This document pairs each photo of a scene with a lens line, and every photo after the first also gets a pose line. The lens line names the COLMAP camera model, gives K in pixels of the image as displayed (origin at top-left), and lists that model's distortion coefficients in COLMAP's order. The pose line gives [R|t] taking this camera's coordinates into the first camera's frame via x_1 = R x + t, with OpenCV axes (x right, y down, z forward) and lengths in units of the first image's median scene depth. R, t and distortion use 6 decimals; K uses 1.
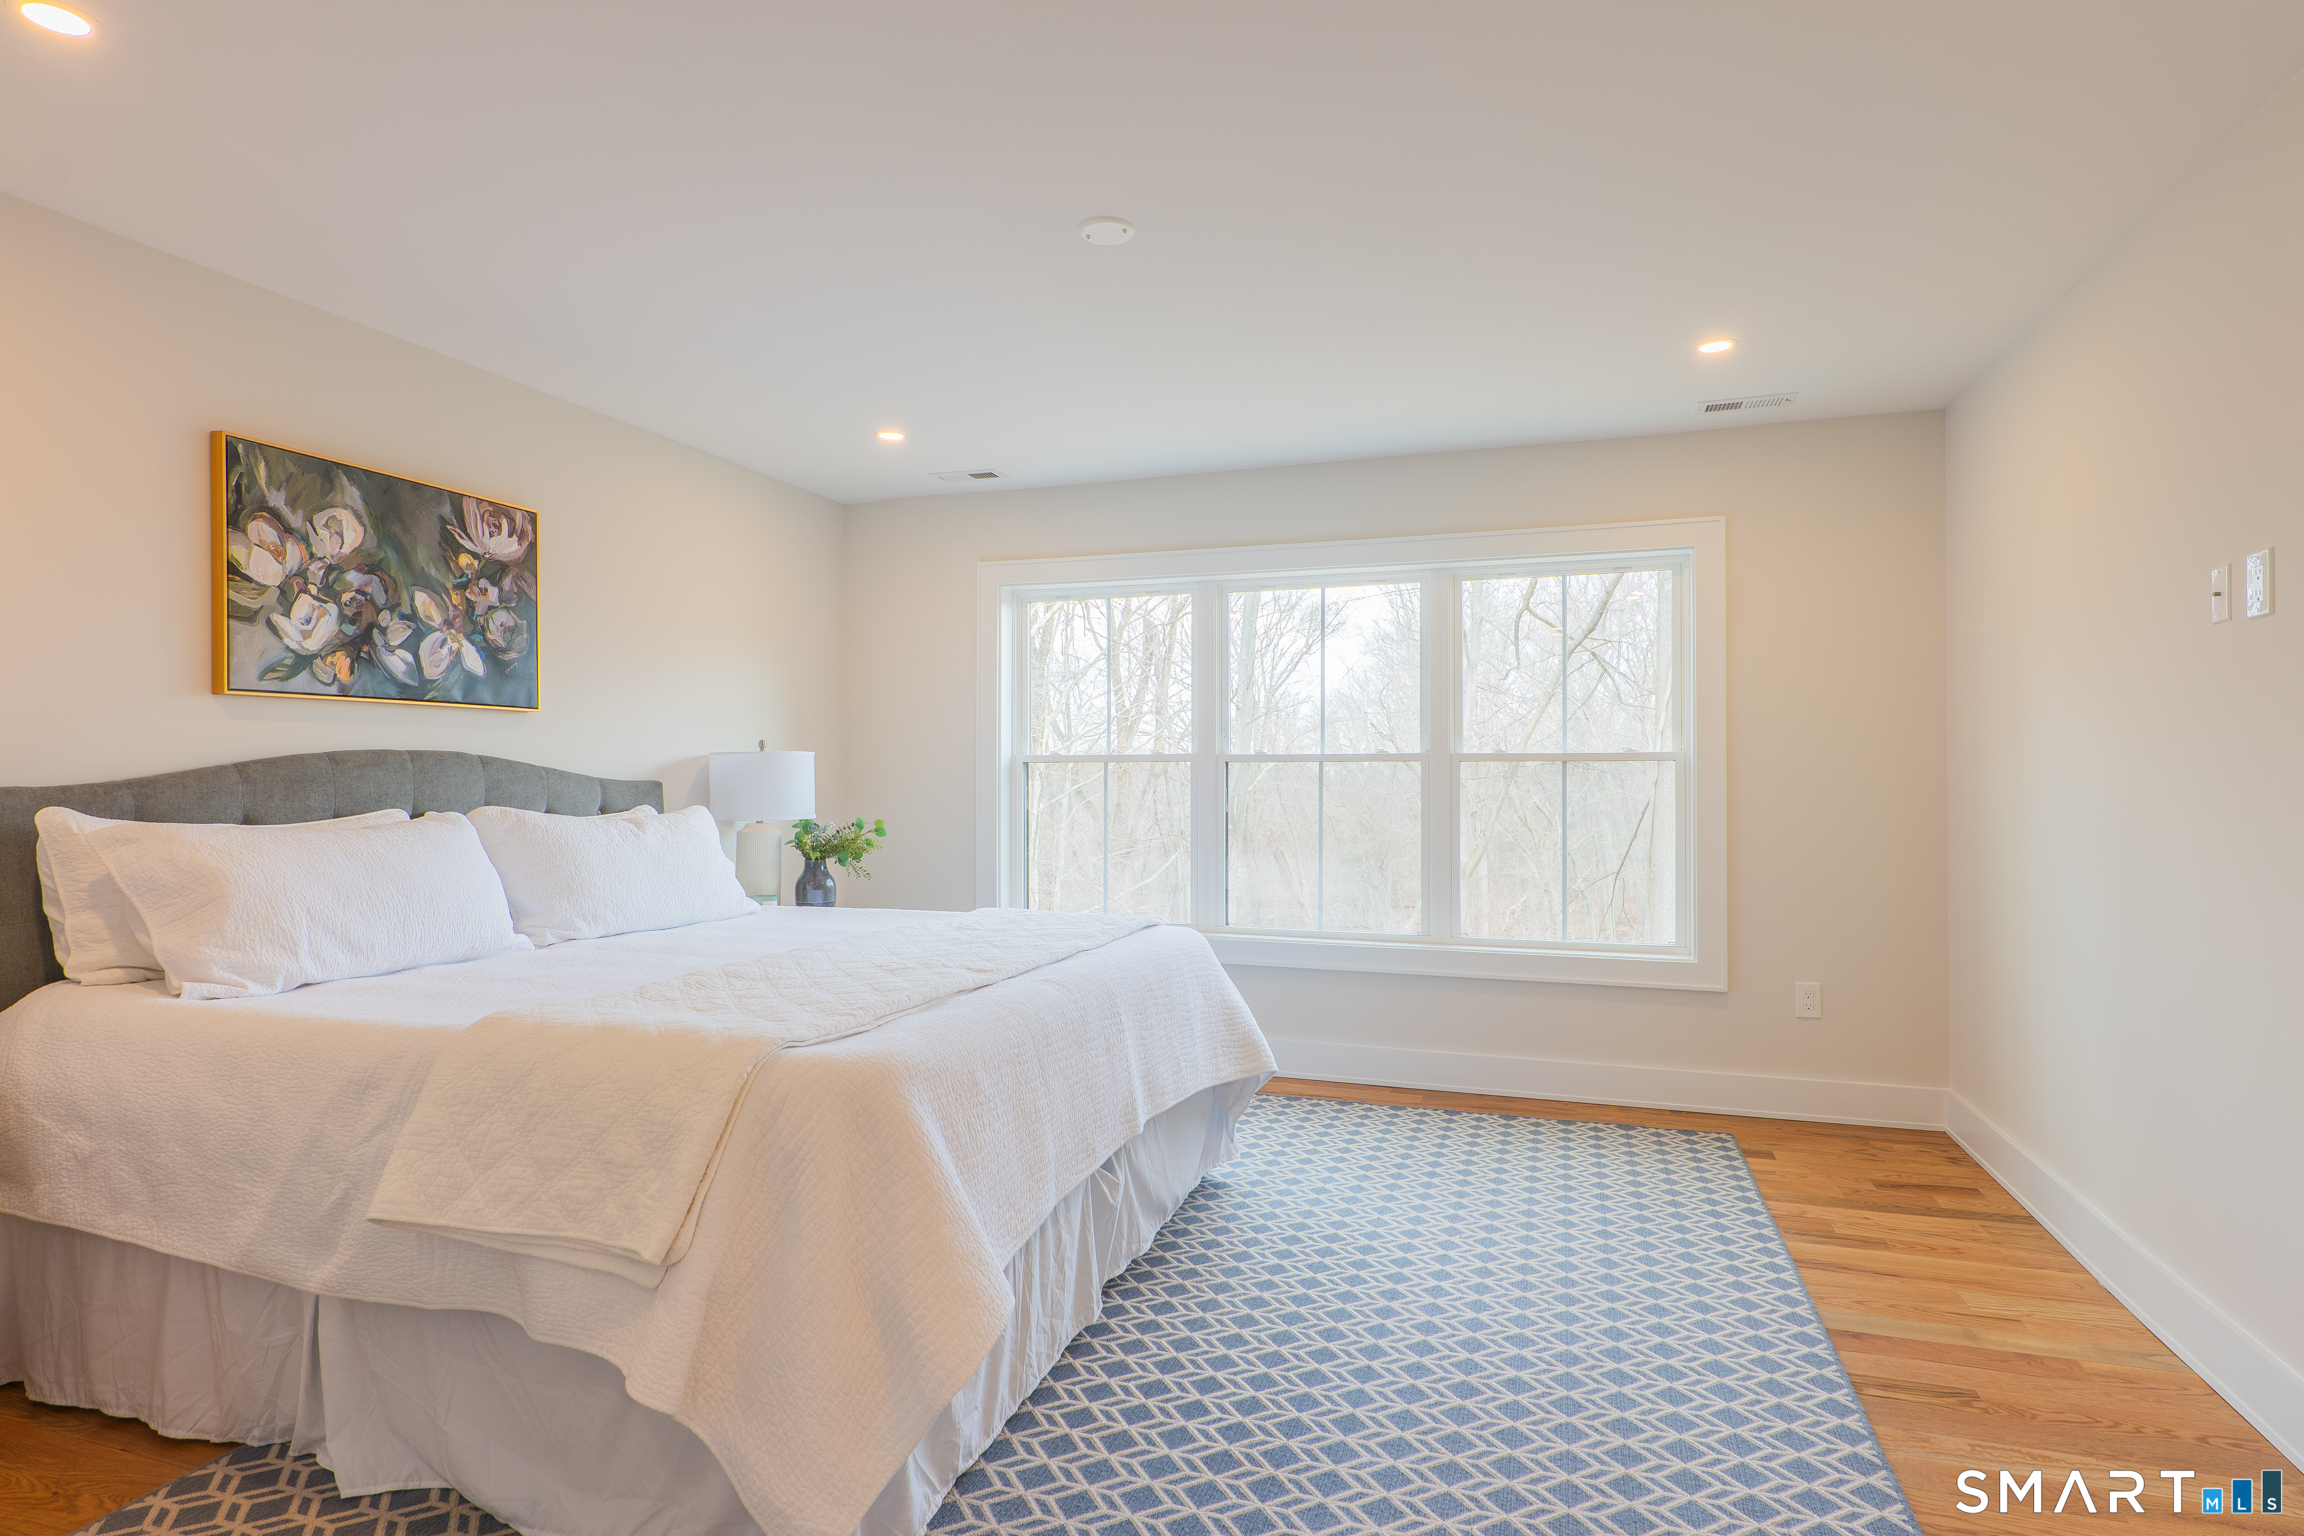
lens RADIAL K [[1193.8, 0, 1161.7], [0, 1193.8, 771.0], [0, 0, 1]] dist [0.002042, 0.000415]
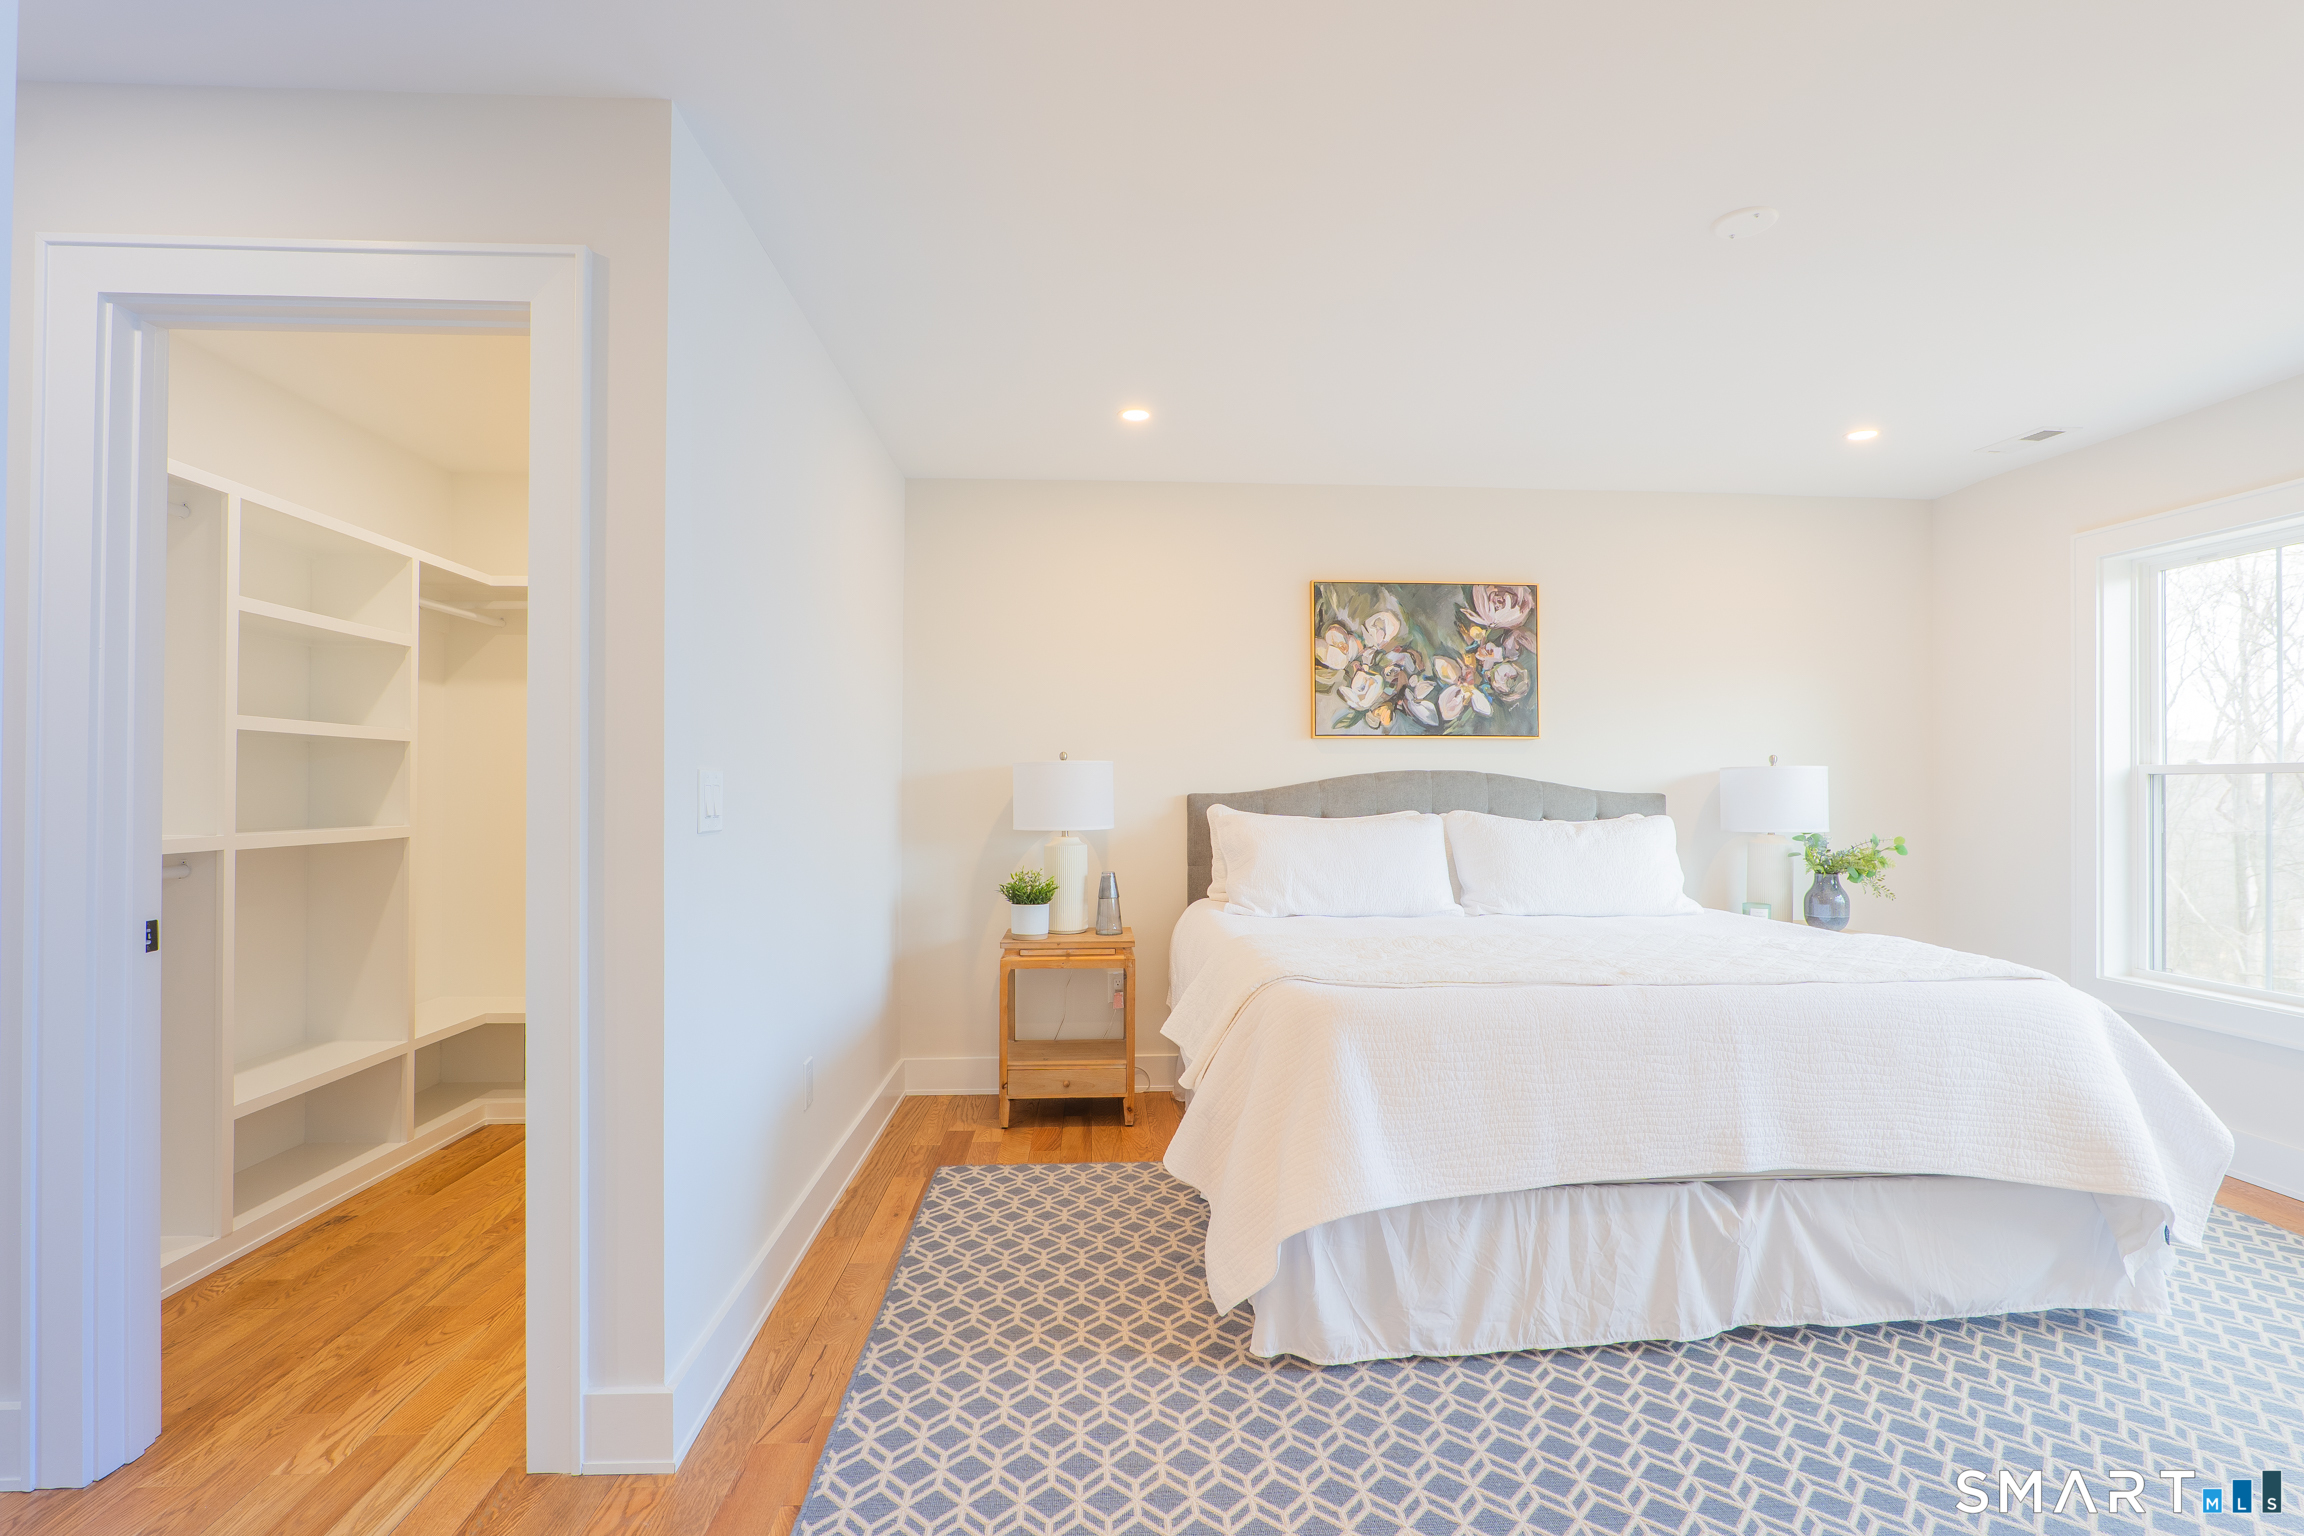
lens RADIAL K [[1103.5, 0, 1156.8], [0, 1103.5, 774.3], [0, 0, 1]] dist [-0.024093, 0.005962]
pose [[0.383860, -0.007039, -0.923364, 0.468945], [-0.000152, 0.999970, -0.007686, -0.002612], [0.923391, 0.003090, 0.383848, 0.186652]]
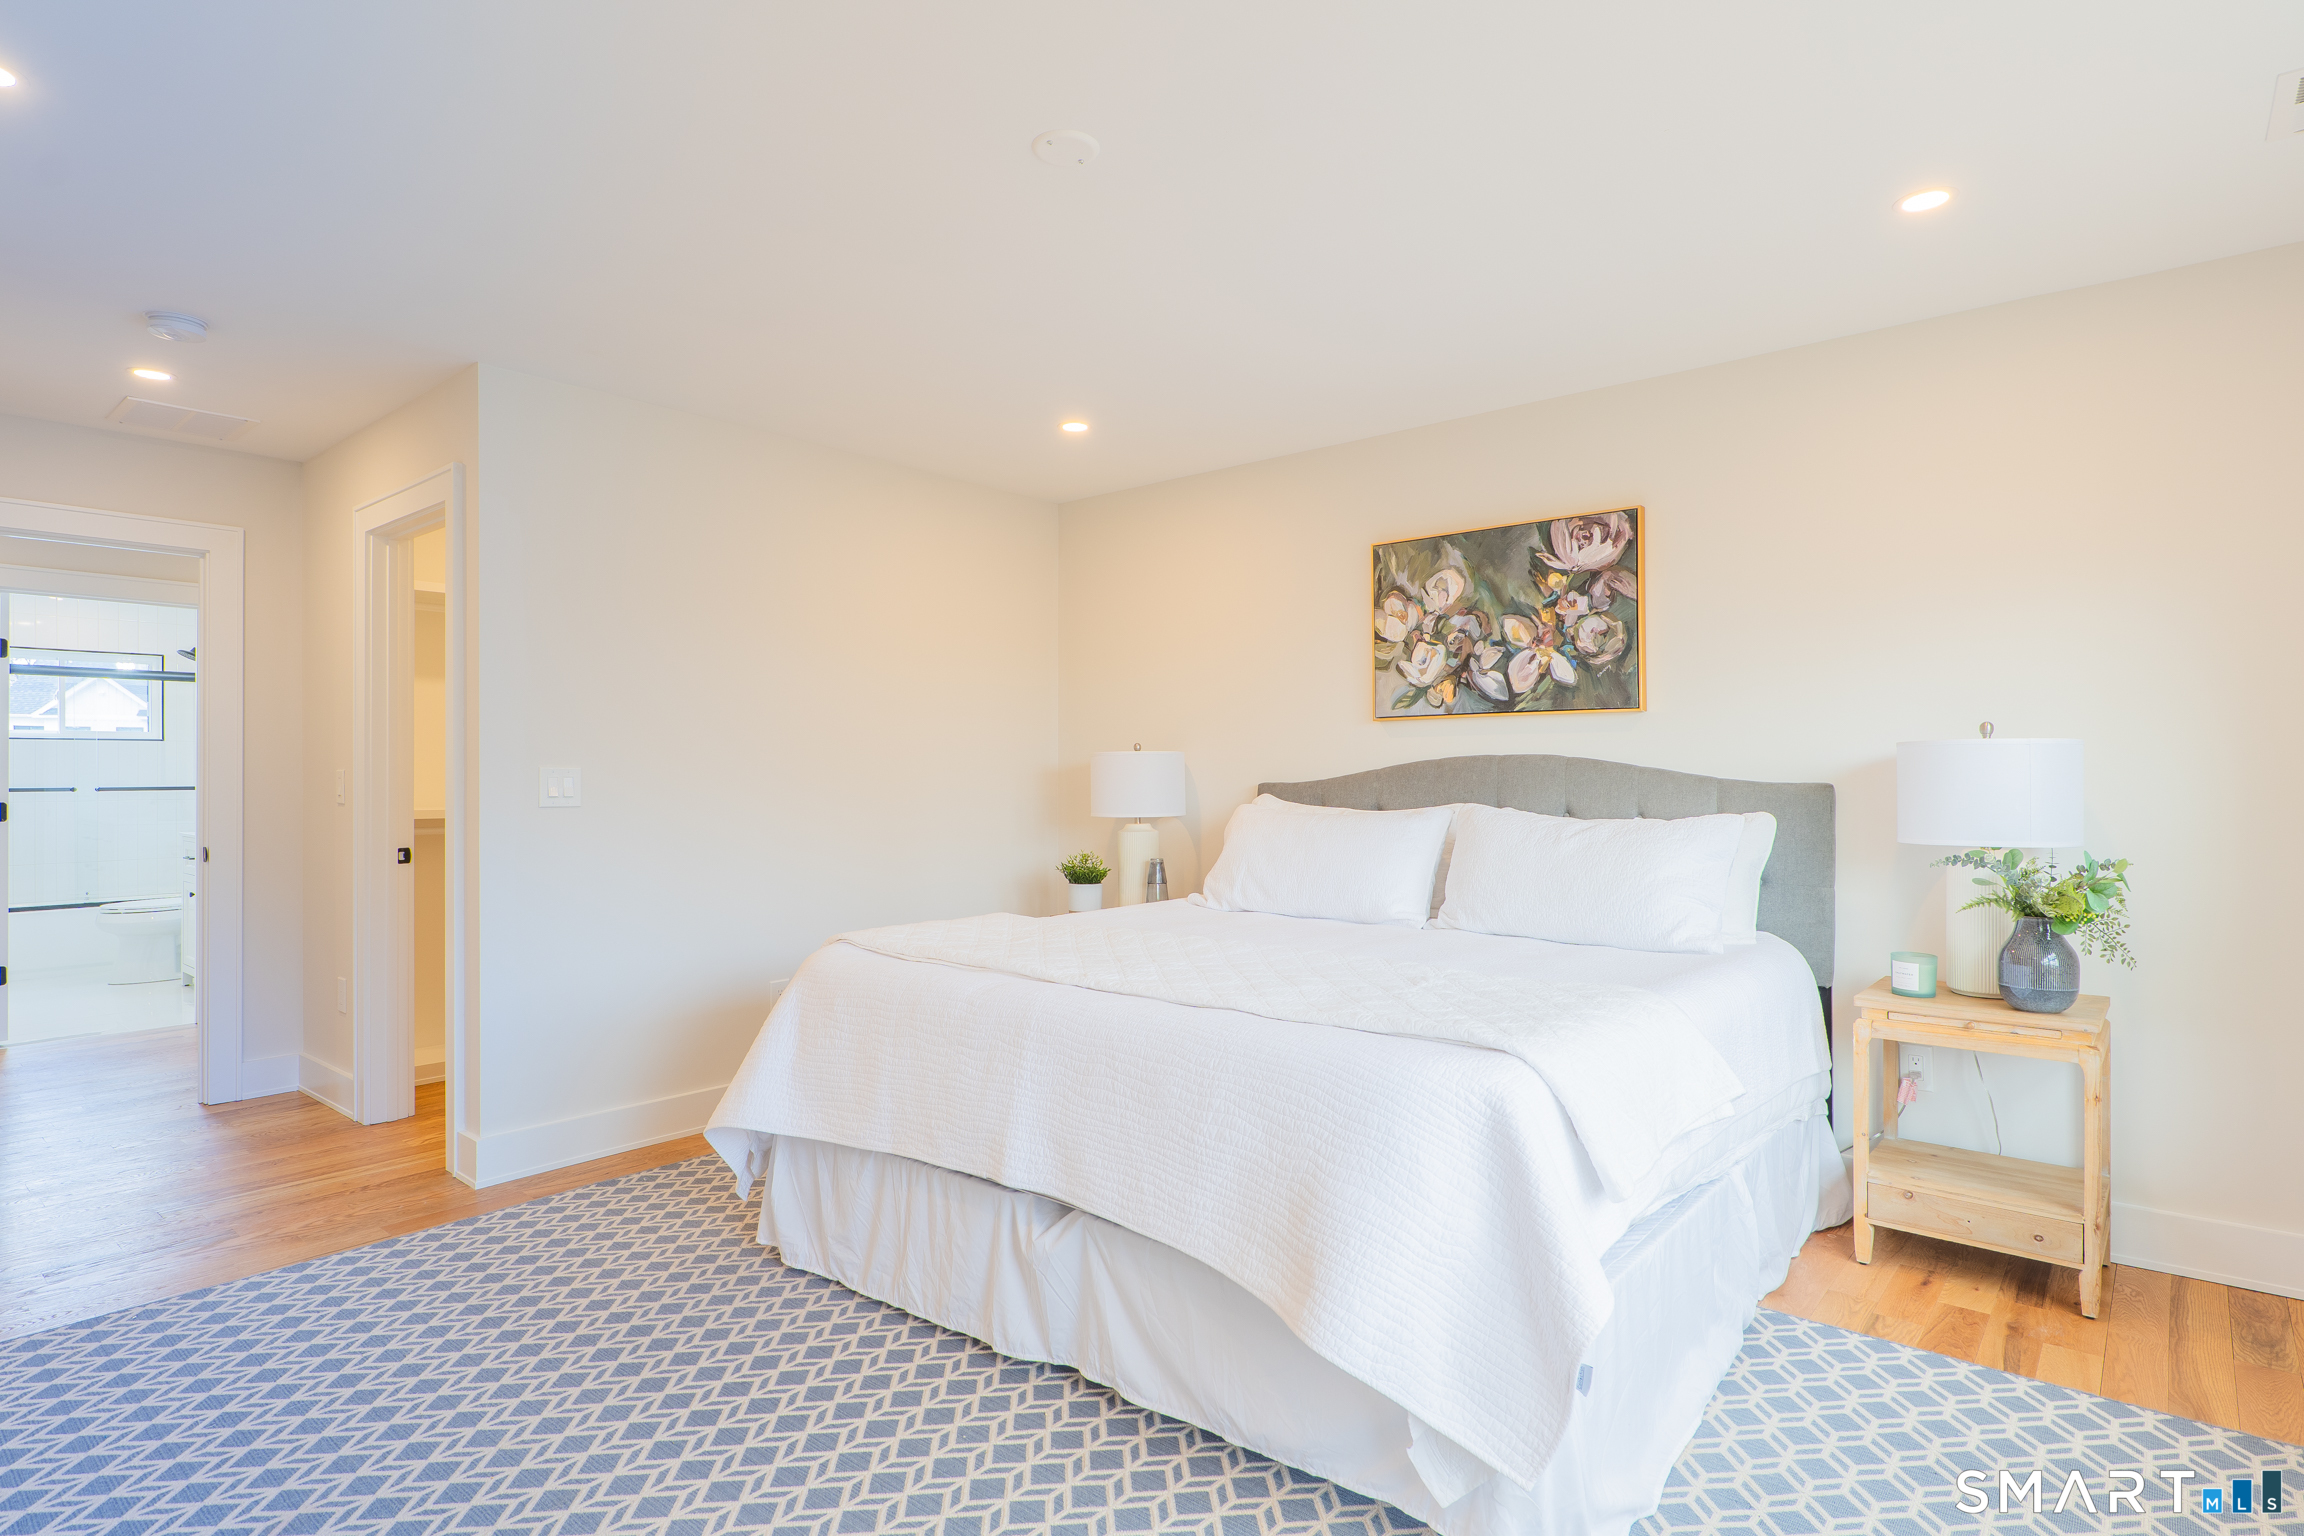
lens RADIAL K [[1193.8, 0, 1153.1], [0, 1193.8, 773.7], [0, 0, 1]] dist [0.002042, 0.000415]
pose [[-0.363858, 0.001024, -0.931454, 0.598796], [0.005426, 0.999985, -0.001020, 0.000203], [0.931439, -0.005425, -0.363858, 1.113797]]
